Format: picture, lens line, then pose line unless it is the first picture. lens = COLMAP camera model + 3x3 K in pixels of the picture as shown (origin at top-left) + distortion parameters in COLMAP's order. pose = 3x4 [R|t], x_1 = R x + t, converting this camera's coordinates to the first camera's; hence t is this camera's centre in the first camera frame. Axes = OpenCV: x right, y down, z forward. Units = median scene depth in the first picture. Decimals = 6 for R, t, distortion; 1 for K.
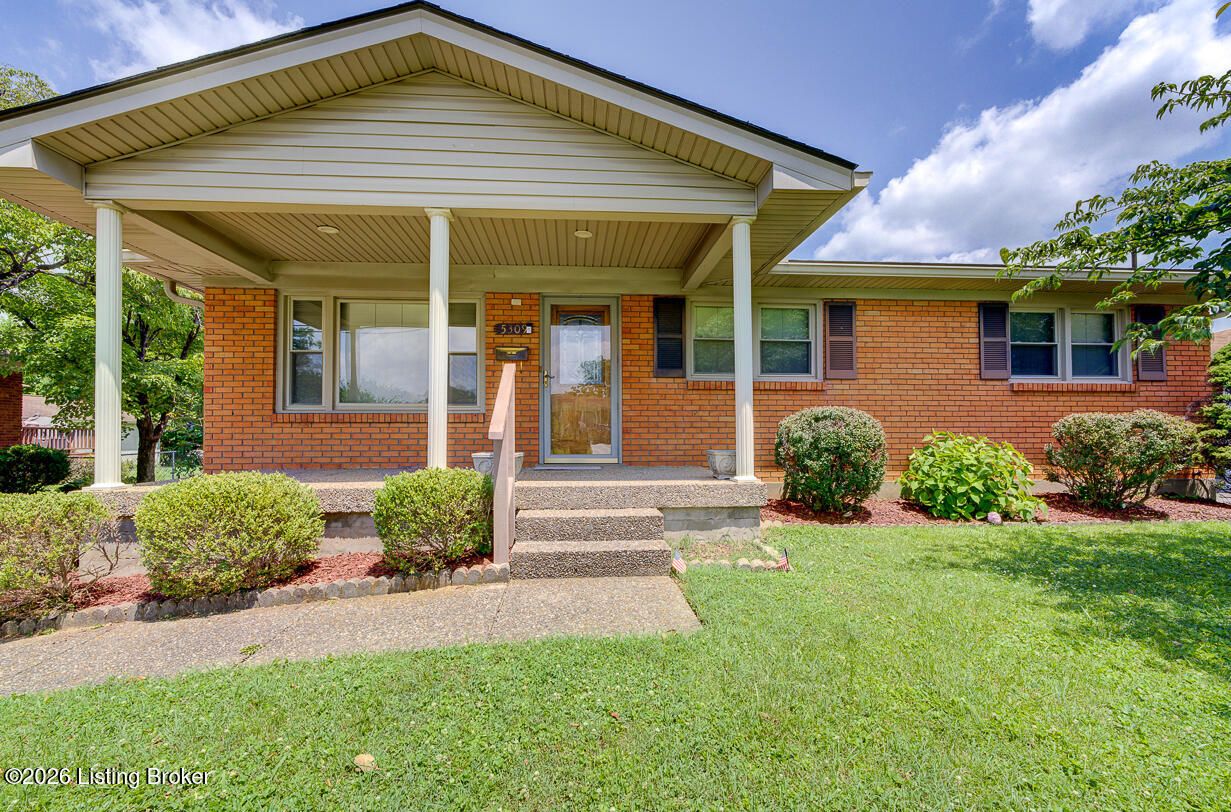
lens RADIAL K [[506.5, 0, 627.6], [0, 506.5, 425.9], [0, 0, 1]] dist [-0.001707, -0.000970]
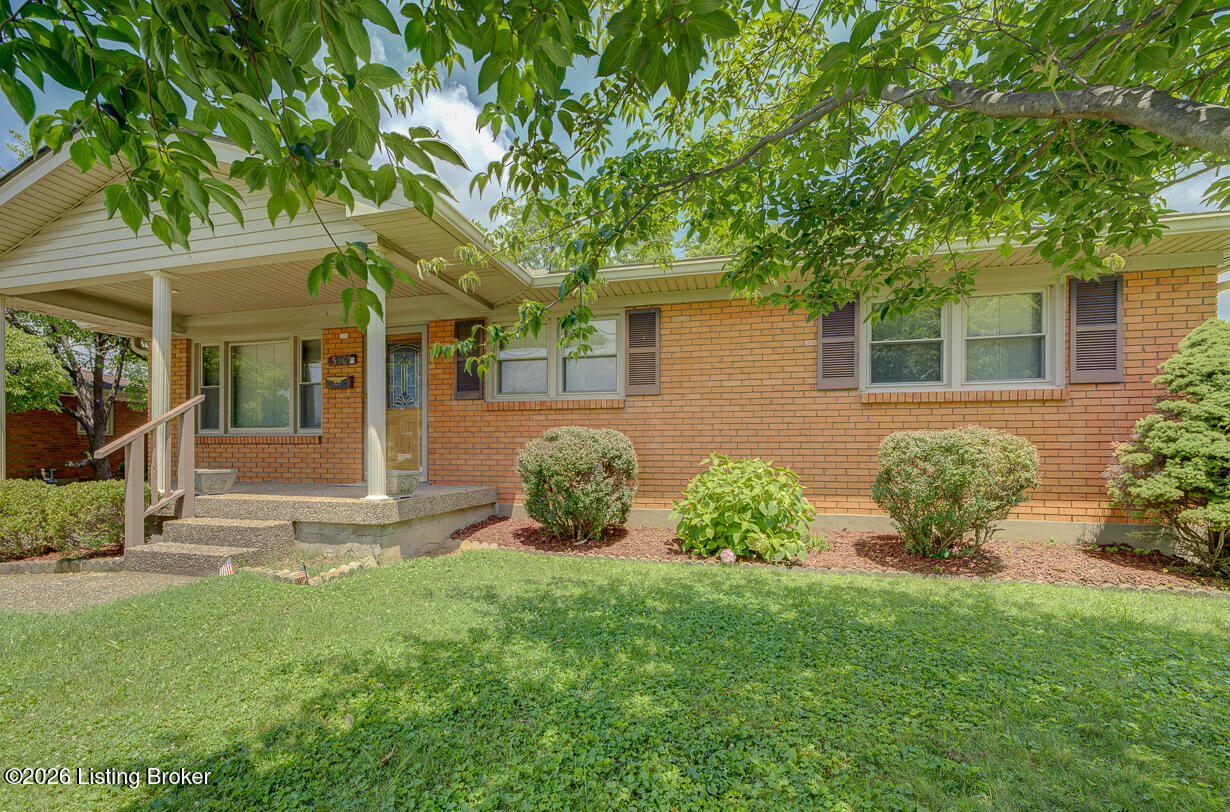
lens RADIAL K [[525.4, 0, 606.2], [0, 525.4, 452.9], [0, 0, 1]] dist [-0.003080, -0.000277]
pose [[0.943991, 0.004846, -0.329934, 0.730774], [-0.000820, 0.999924, 0.012341, -0.001231], [0.329969, -0.011380, 0.943923, 0.099570]]
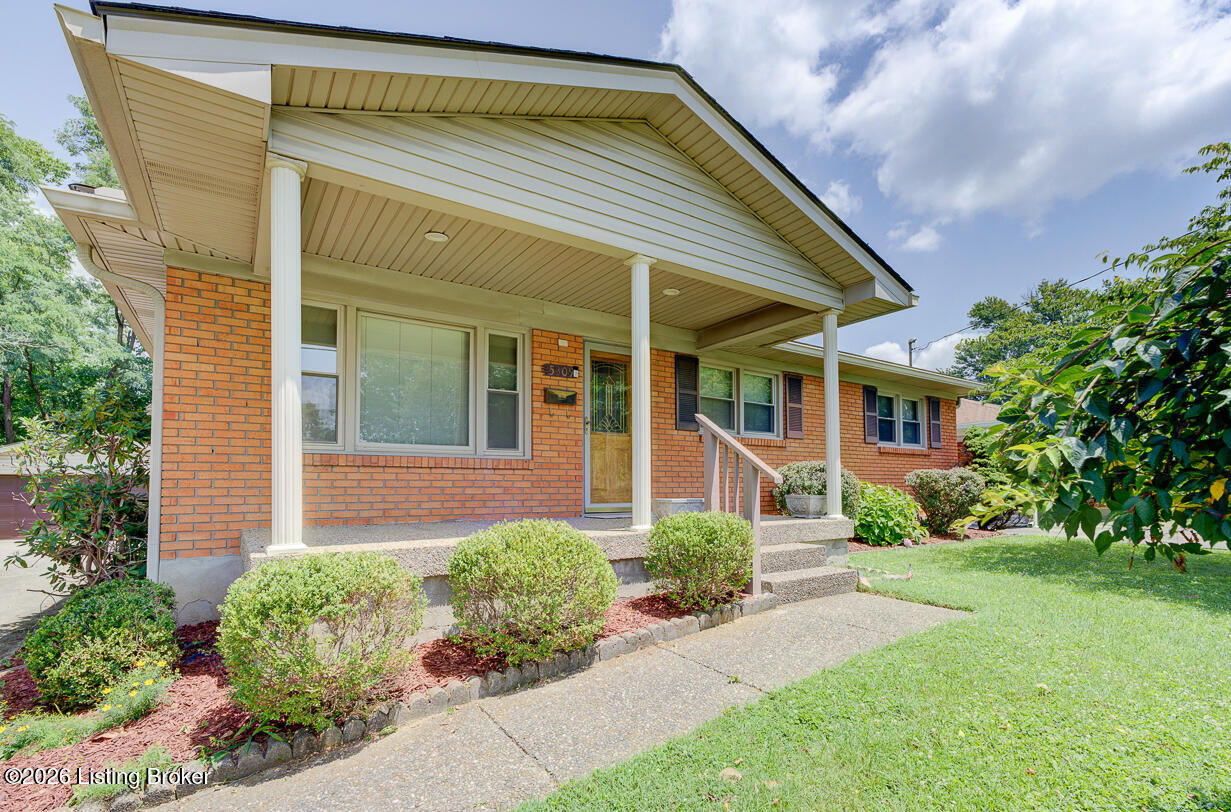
lens RADIAL K [[562.3, 0, 627.1], [0, 562.3, 474.0], [0, 0, 1]] dist [-0.006555, 0.001818]
pose [[0.865588, 0.011753, 0.500618, -0.660979], [-0.010128, 0.999931, -0.005965, 0.006105], [-0.500654, 0.000093, 0.865647, 0.030751]]
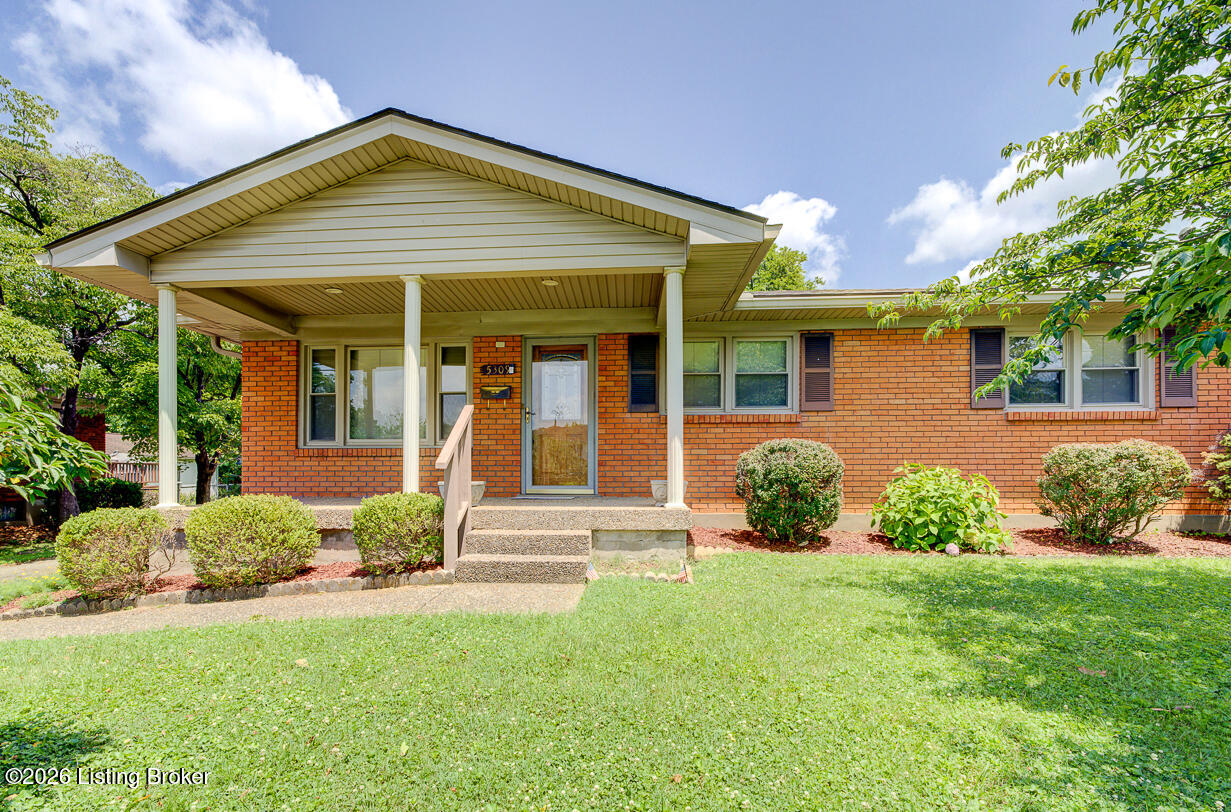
lens RADIAL K [[562.3, 0, 609.8], [0, 562.3, 465.7], [0, 0, 1]] dist [-0.006555, 0.001818]
pose [[0.990202, -0.001580, -0.139632, 0.186296], [0.003016, 0.999945, 0.010072, 0.003424], [0.139609, -0.010394, 0.990152, -0.167712]]
